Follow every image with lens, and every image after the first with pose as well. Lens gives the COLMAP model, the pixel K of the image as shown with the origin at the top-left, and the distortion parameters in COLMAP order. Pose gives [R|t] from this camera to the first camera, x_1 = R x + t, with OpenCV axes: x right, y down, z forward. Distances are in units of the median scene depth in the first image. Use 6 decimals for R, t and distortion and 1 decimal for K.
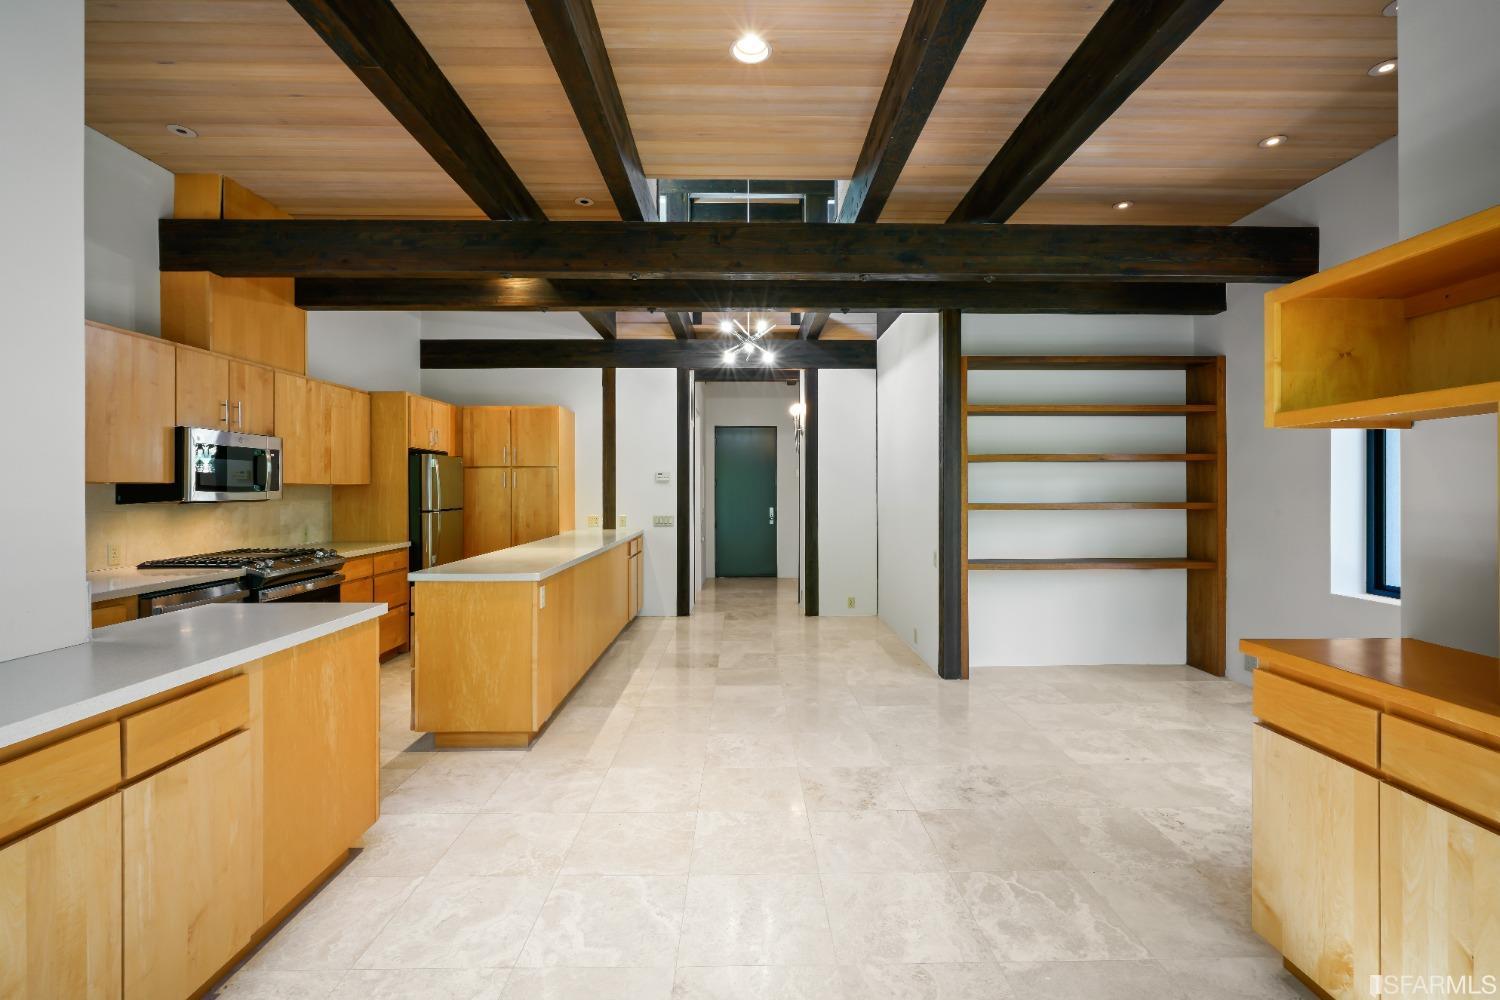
lens RADIAL K [[682.0, 0, 753.7], [0, 682.0, 488.5], [0, 0, 1]] dist [0.000207, -0.000448]
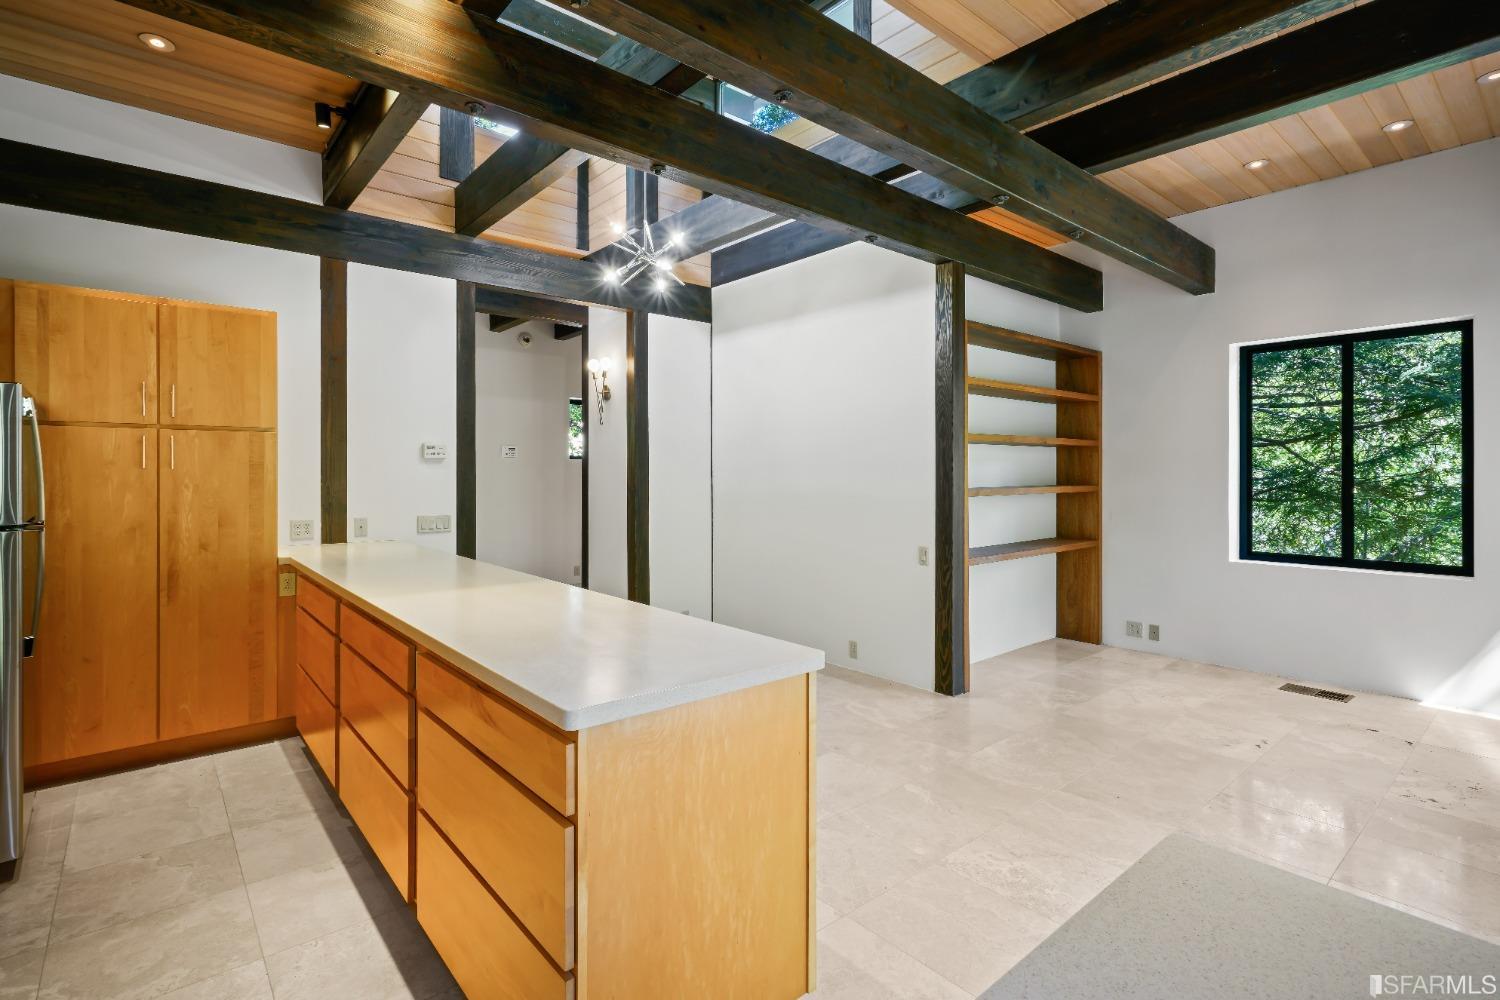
lens RADIAL K [[721.3, 0, 756.9], [0, 721.3, 472.9], [0, 0, 1]] dist [-0.001056, 0.003297]
pose [[0.768409, 0.000391, 0.639959, -0.498093], [-0.000870, 1.000000, 0.000433, 0.000842], [-0.639959, -0.000890, 0.768409, 0.481762]]
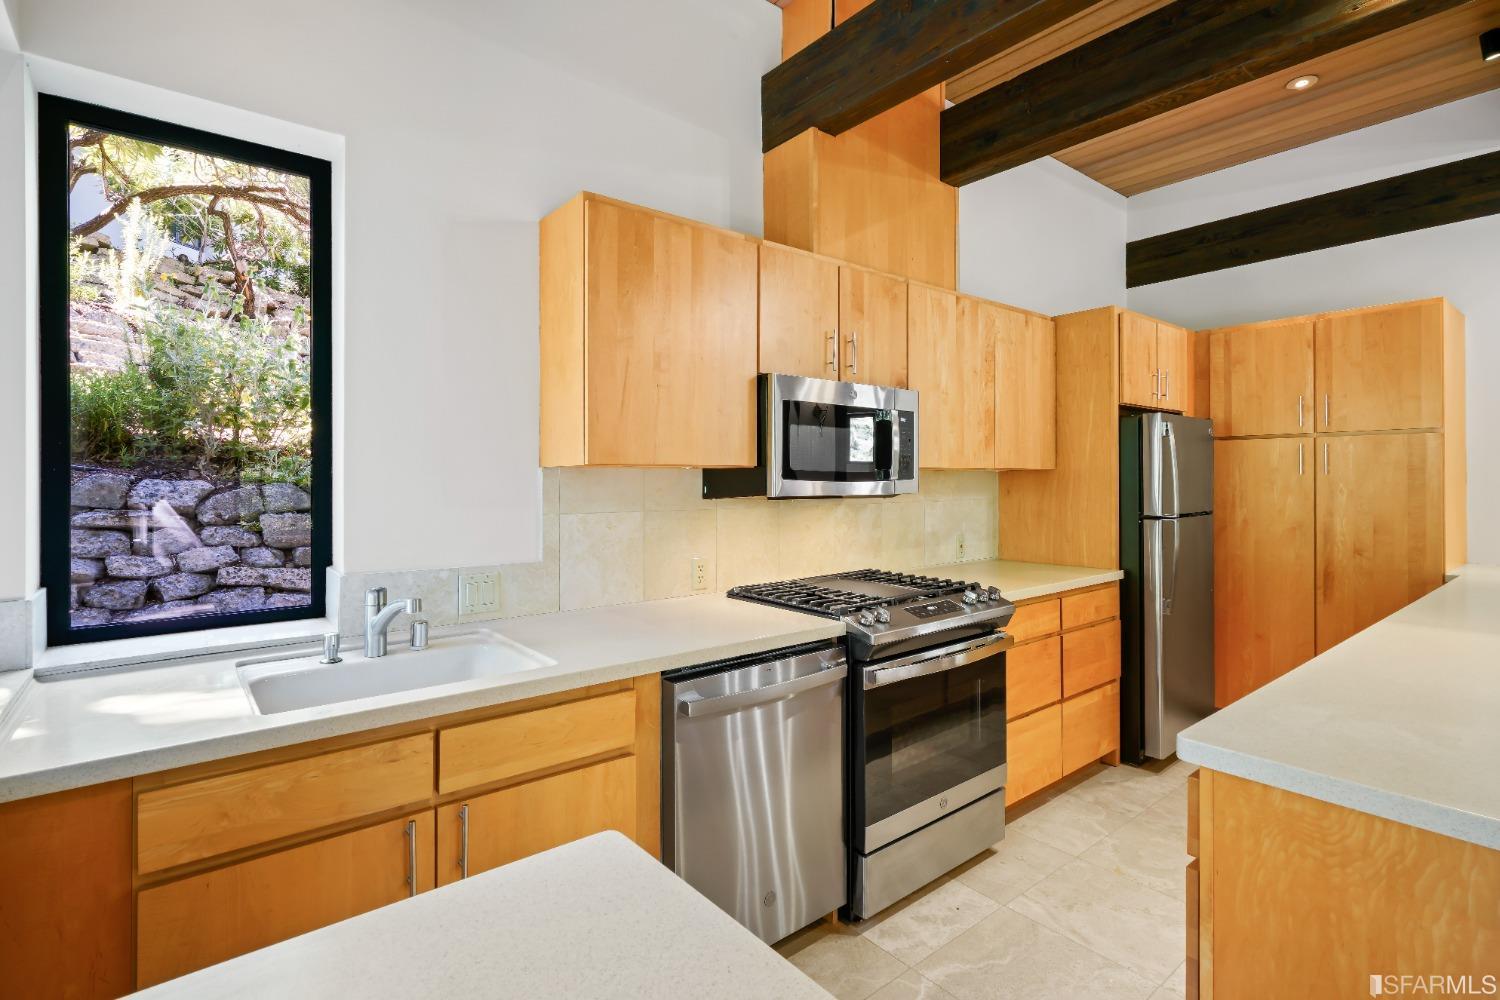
lens RADIAL K [[721.3, 0, 748.4], [0, 721.3, 475.9], [0, 0, 1]] dist [-0.001056, 0.003297]
pose [[0.618497, -0.000748, -0.785787, -0.269984], [-0.000644, 0.999999, -0.001458, 0.000827], [0.785787, 0.001408, 0.618496, 0.463465]]
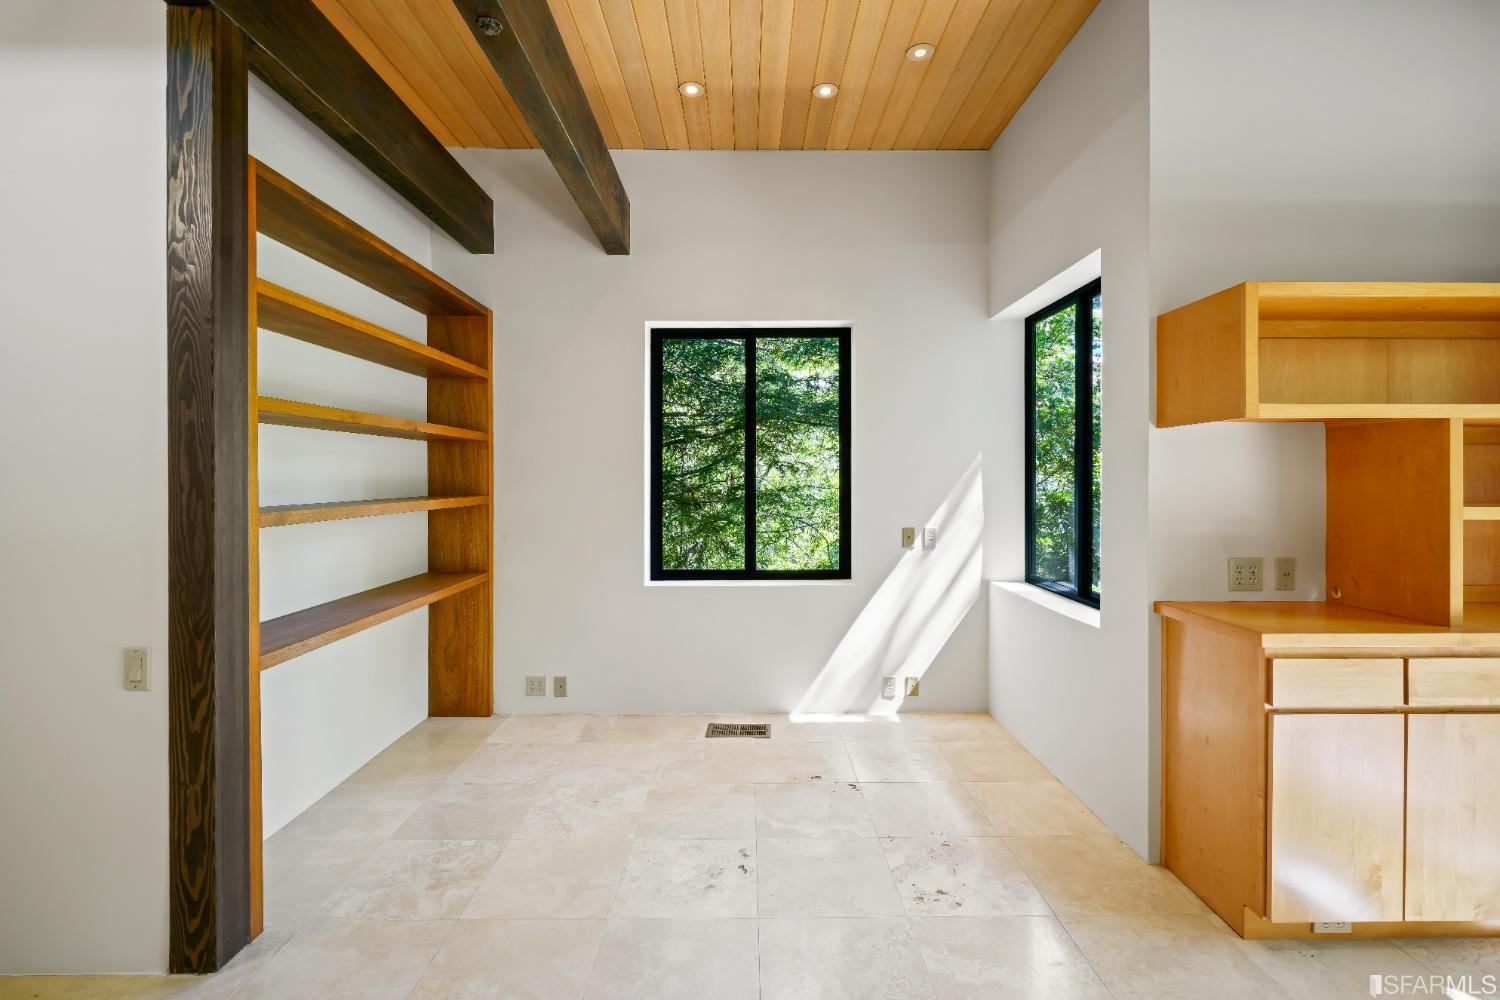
lens RADIAL K [[682.0, 0, 757.0], [0, 682.0, 486.7], [0, 0, 1]] dist [0.000207, -0.000448]
pose [[0.003186, -0.011125, 0.999933, -0.104170], [-0.001757, 0.999937, 0.011131, 0.001254], [-0.999993, -0.001792, 0.003166, 0.717623]]
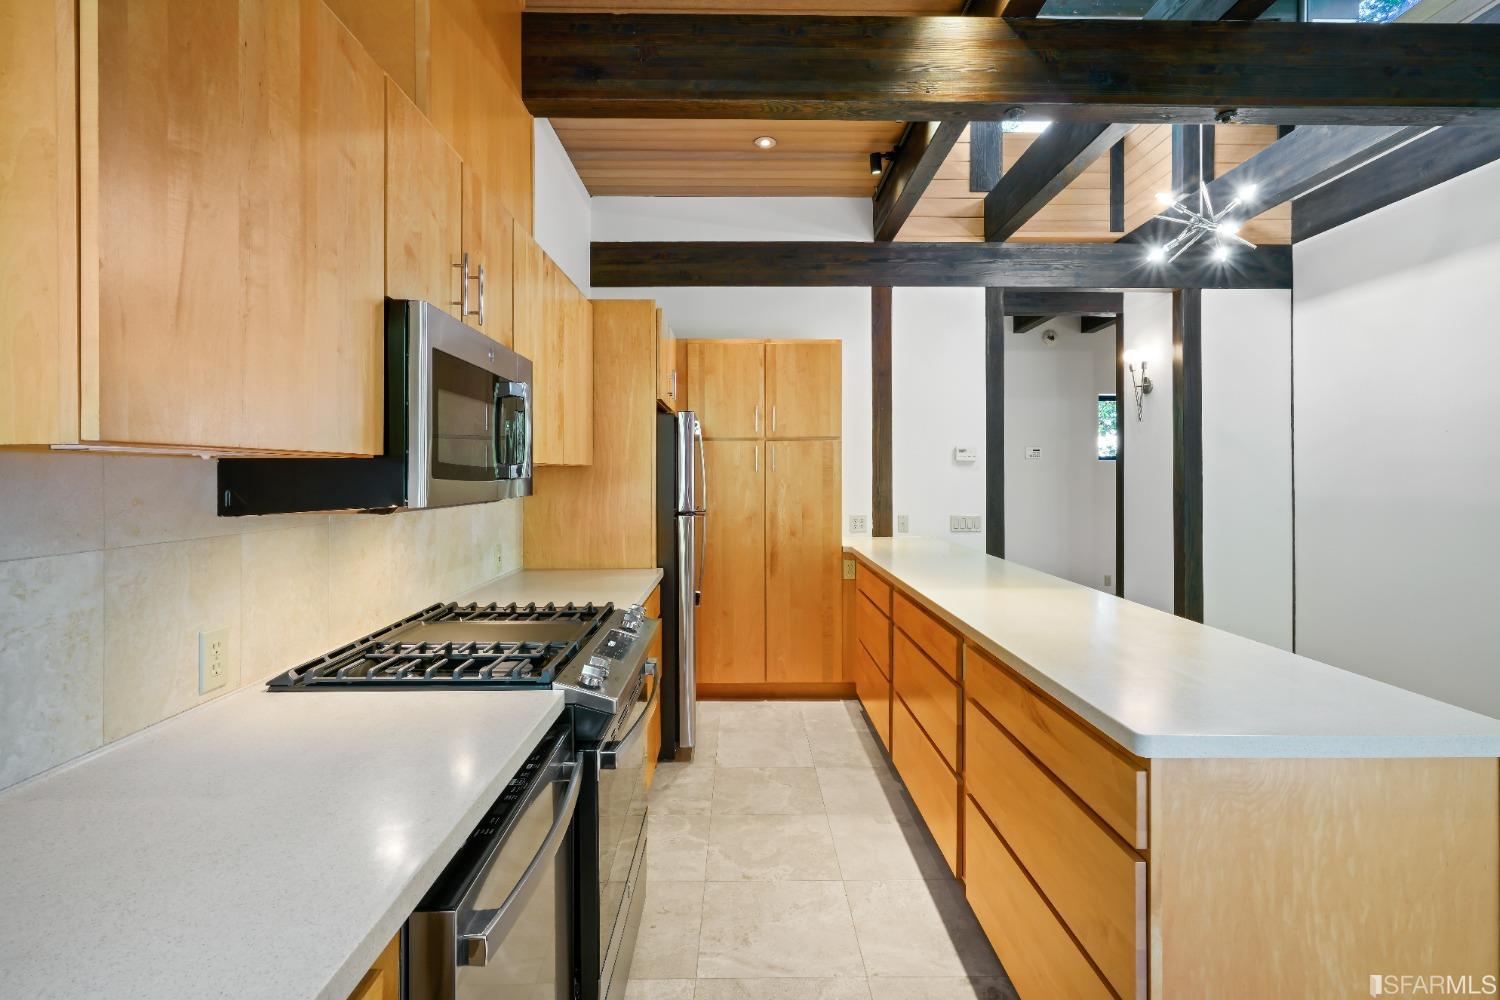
lens RADIAL K [[721.3, 0, 752.4], [0, 721.3, 474.4], [0, 0, 1]] dist [-0.001056, 0.003297]
pose [[0.999999, -0.000060, 0.001135, -0.513146], [0.000059, 1.000000, 0.000716, 0.000620], [-0.001135, -0.000716, 0.999999, 0.487164]]
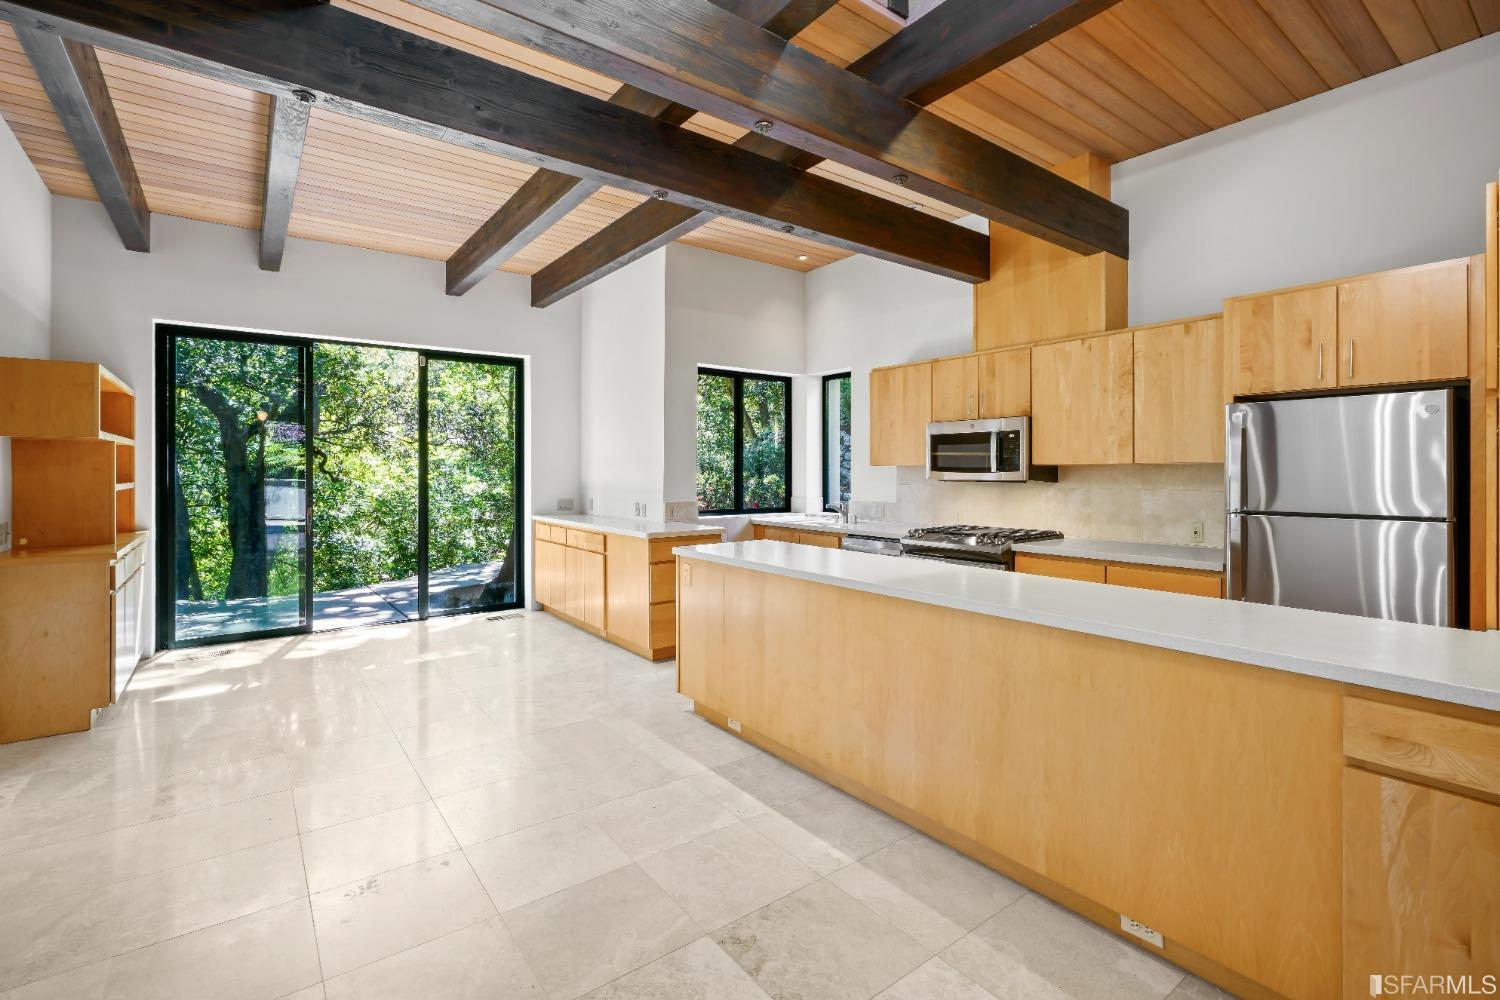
lens RADIAL K [[682.0, 0, 750.0], [0, 682.0, 468.0], [0, 0, 1]] dist [0.000207, -0.000448]
pose [[-0.811829, -0.001714, -0.583892, 0.168504], [0.001510, 0.999986, -0.005035, 0.002060], [0.583893, -0.004969, -0.811815, 1.464517]]
